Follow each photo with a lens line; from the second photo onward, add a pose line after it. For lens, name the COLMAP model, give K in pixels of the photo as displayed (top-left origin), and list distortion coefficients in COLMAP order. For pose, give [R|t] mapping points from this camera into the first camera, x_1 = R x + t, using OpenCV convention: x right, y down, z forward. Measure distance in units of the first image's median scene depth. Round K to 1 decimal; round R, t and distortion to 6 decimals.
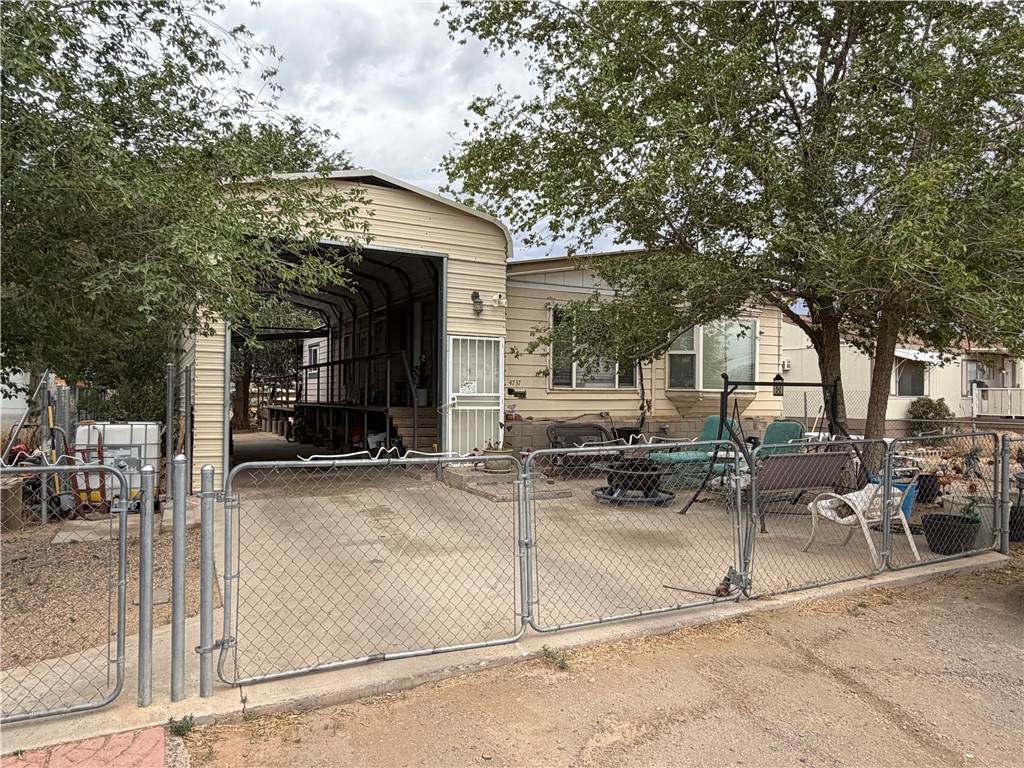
lens RADIAL K [[689.7, 0, 512.0], [0, 689.7, 384.0], [0, 0, 1]] dist [0.000502, 0.000113]
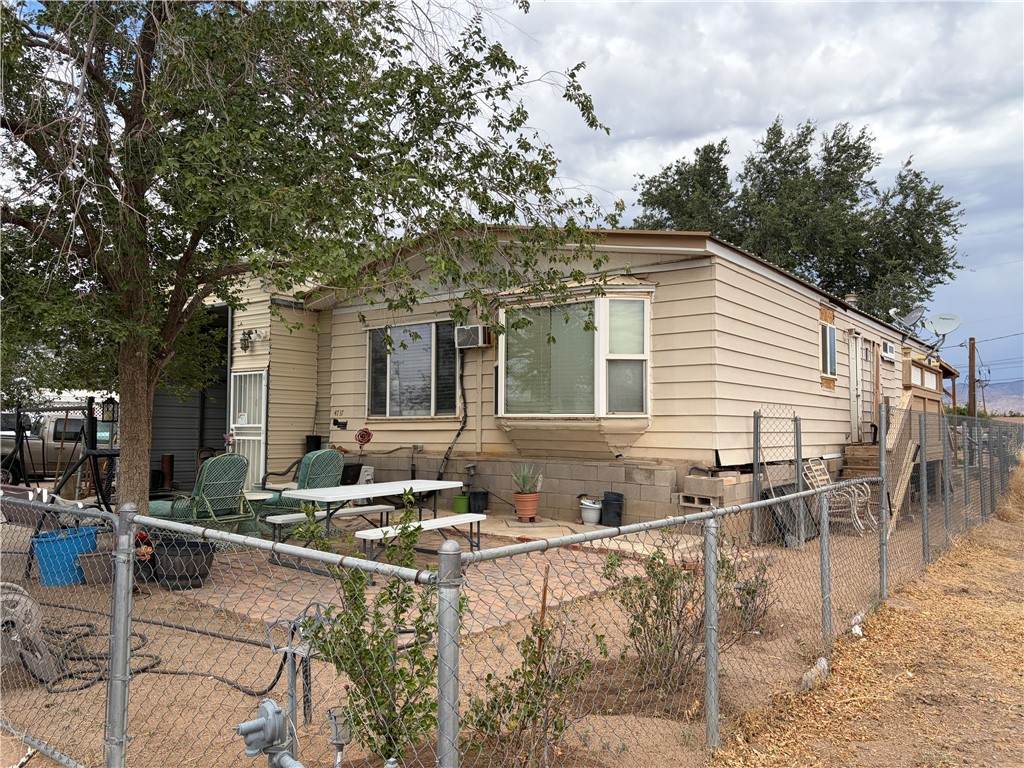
lens RADIAL K [[779.5, 0, 512.0], [0, 779.5, 384.0], [0, 0, 1]] dist [0.004709, 0.001663]
pose [[0.436964, -0.062074, -0.897335, 1.027461], [0.014610, 0.997974, -0.061922, 0.027034], [0.899361, 0.013948, 0.436985, 0.696346]]
